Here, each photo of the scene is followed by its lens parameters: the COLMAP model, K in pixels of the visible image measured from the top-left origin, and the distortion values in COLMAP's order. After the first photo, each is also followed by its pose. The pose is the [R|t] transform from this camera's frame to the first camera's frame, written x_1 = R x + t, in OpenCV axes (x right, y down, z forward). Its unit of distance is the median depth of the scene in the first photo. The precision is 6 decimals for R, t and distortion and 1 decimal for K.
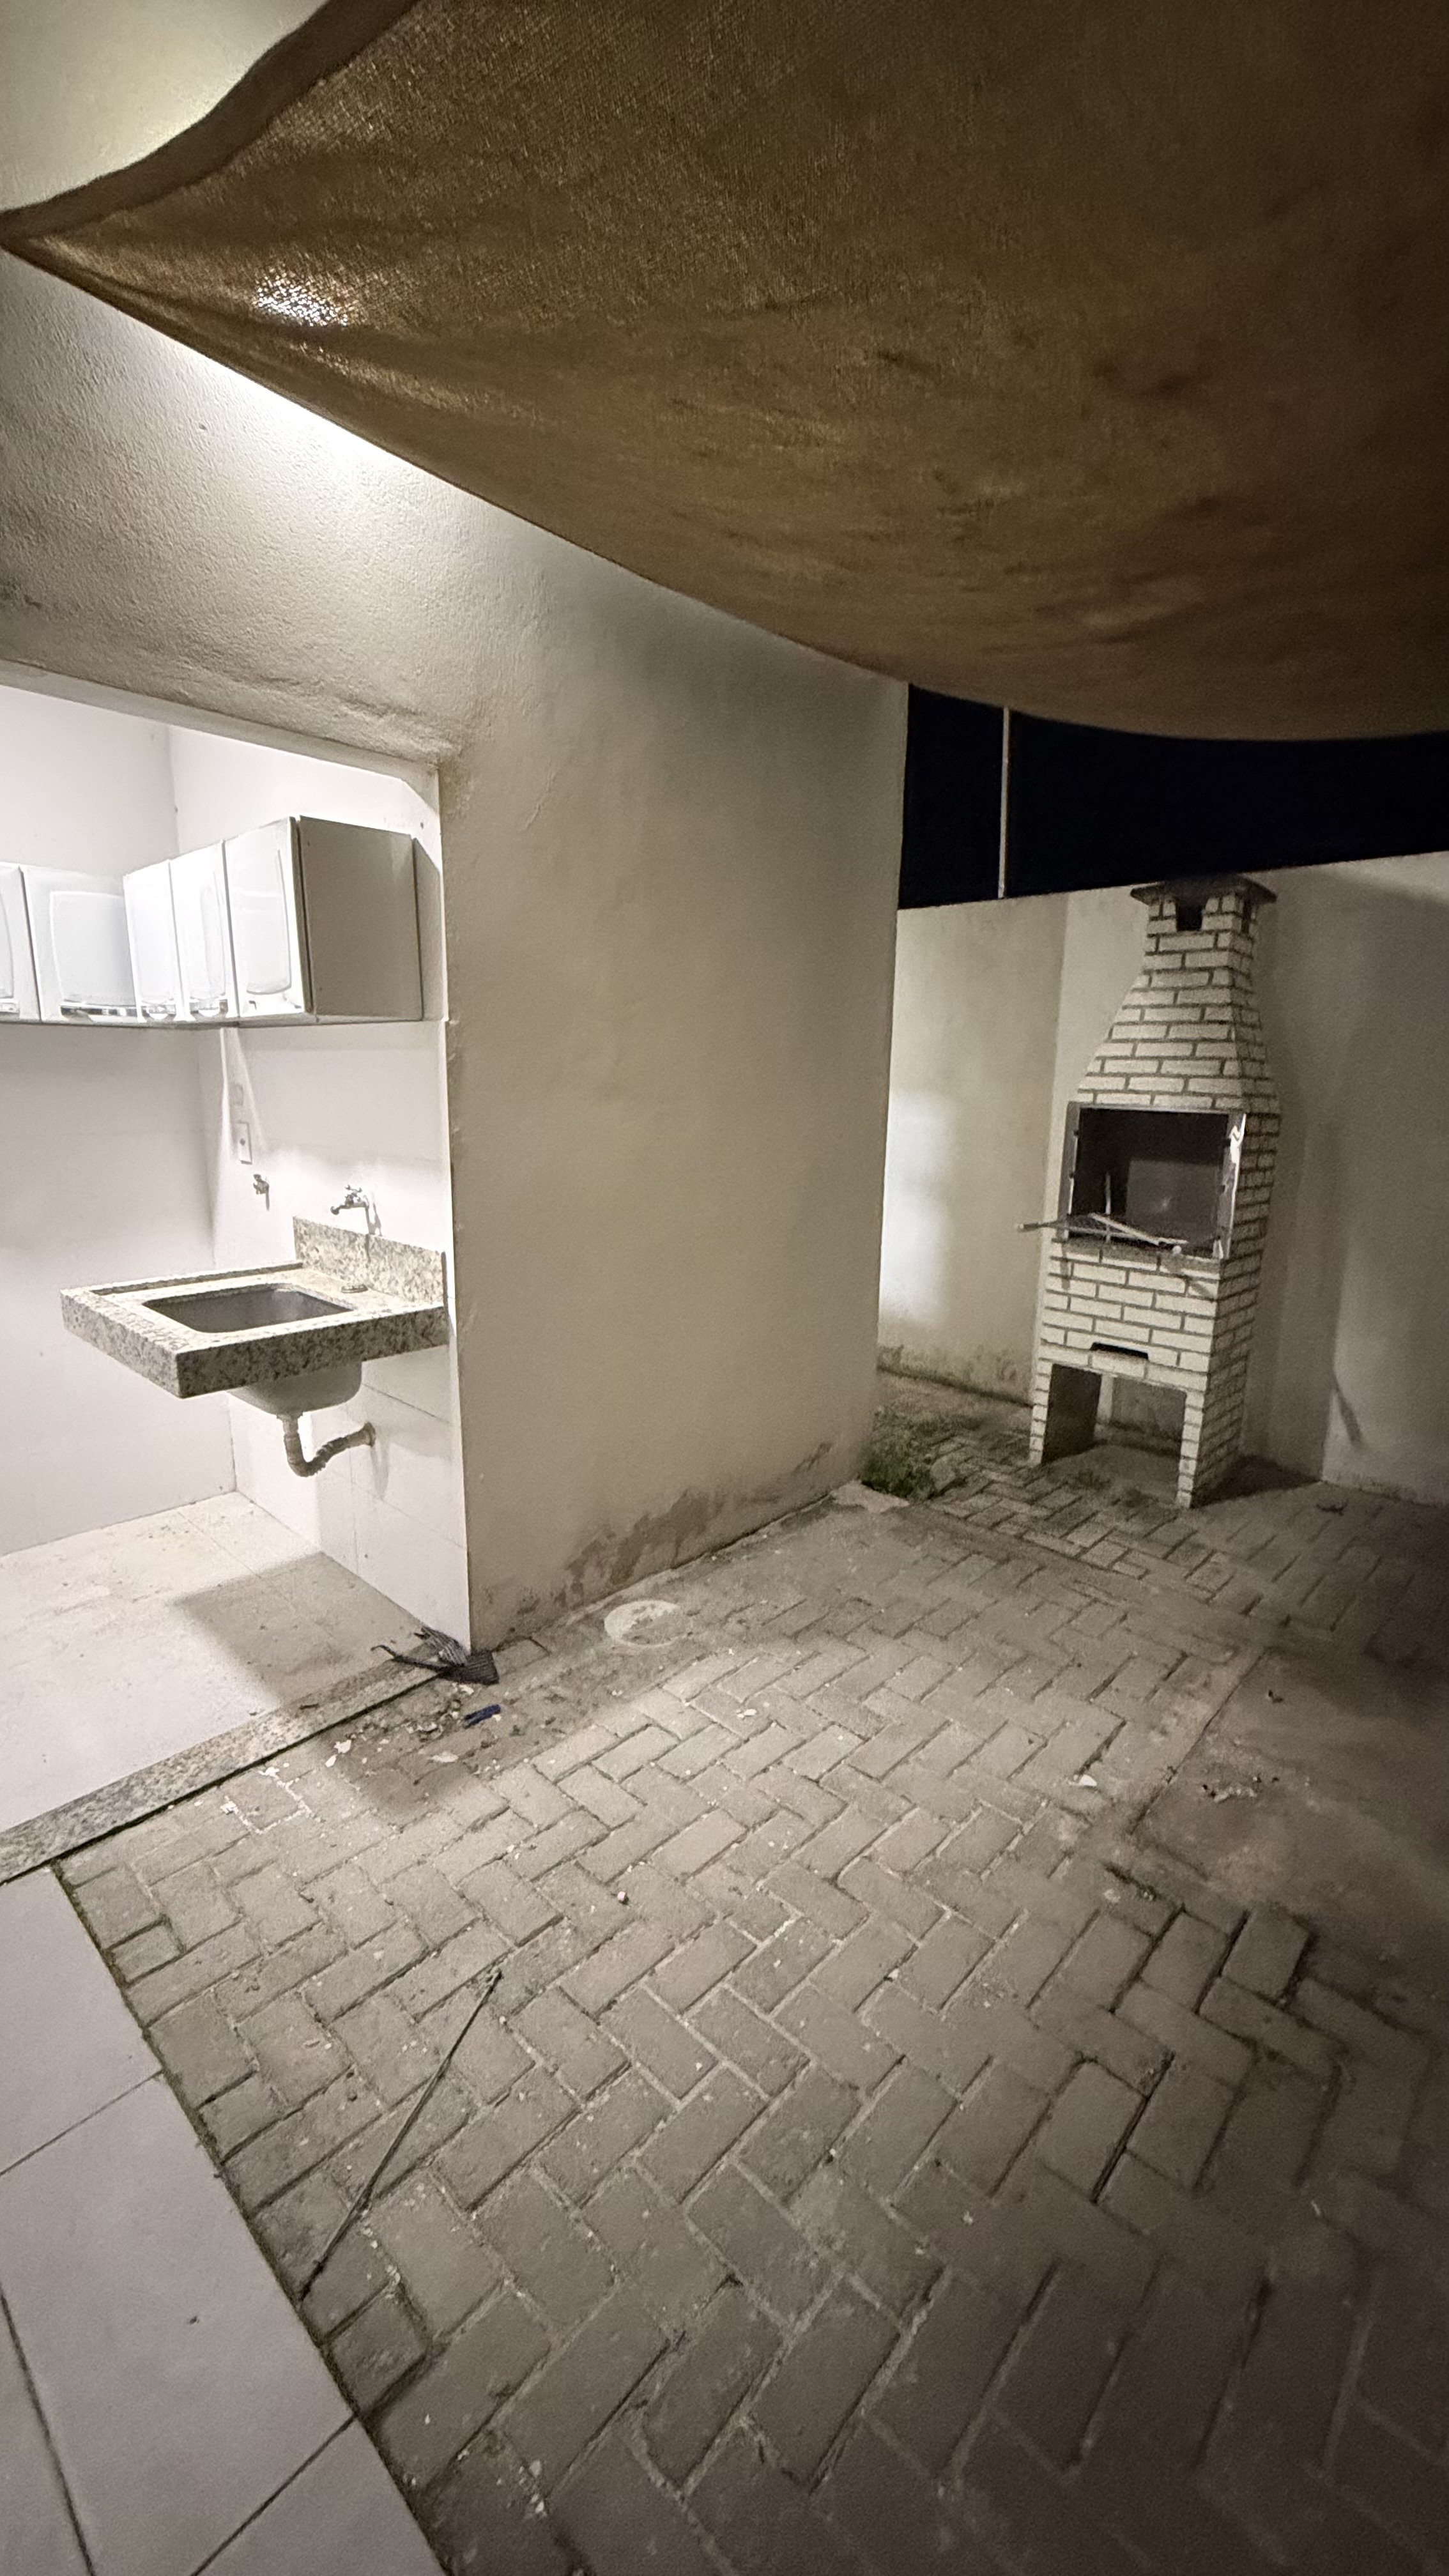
lens RADIAL K [[1040.7, 0, 738.4], [0, 1040.7, 1289.3], [0, 0, 1]] dist [-0.000077, -0.000098]
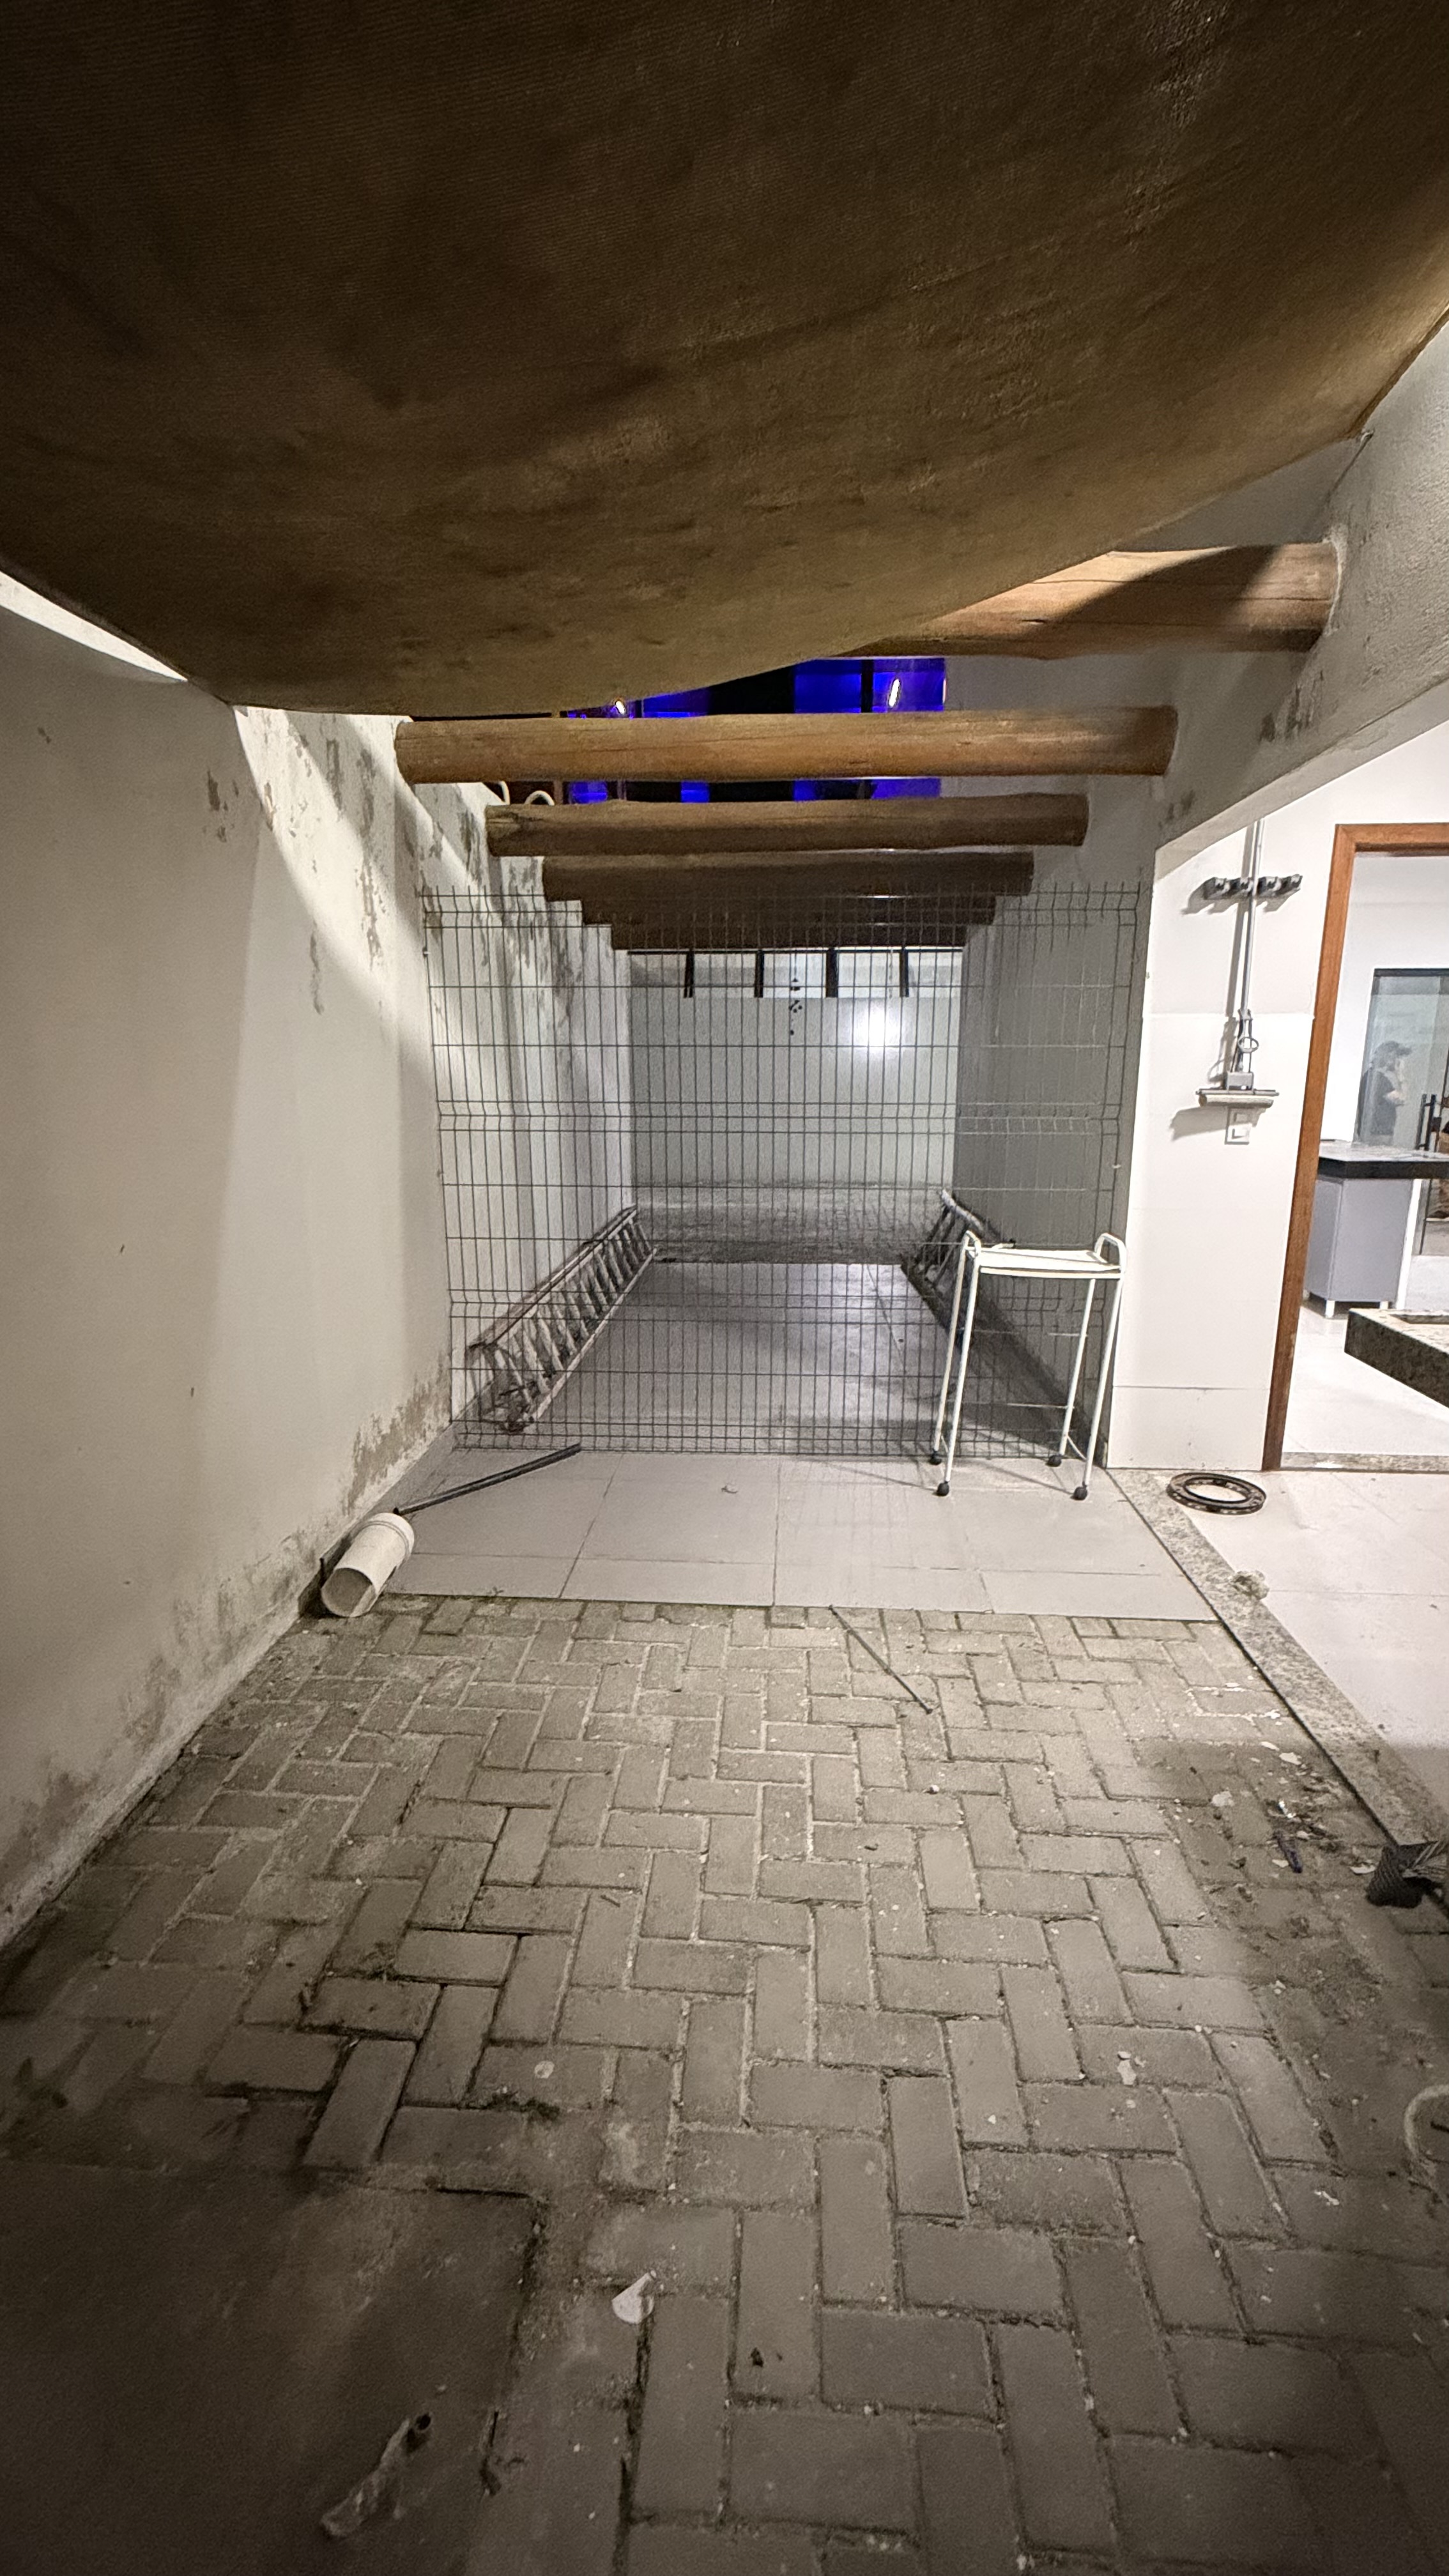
lens RADIAL K [[1040.7, 0, 738.4], [0, 1040.7, 1289.3], [0, 0, 1]] dist [-0.000077, -0.000098]
pose [[-0.778949, 0.120472, -0.615407, 0.561804], [-0.142989, 0.921397, 0.361360, -0.235998], [0.610568, 0.369477, -0.700495, 1.213177]]
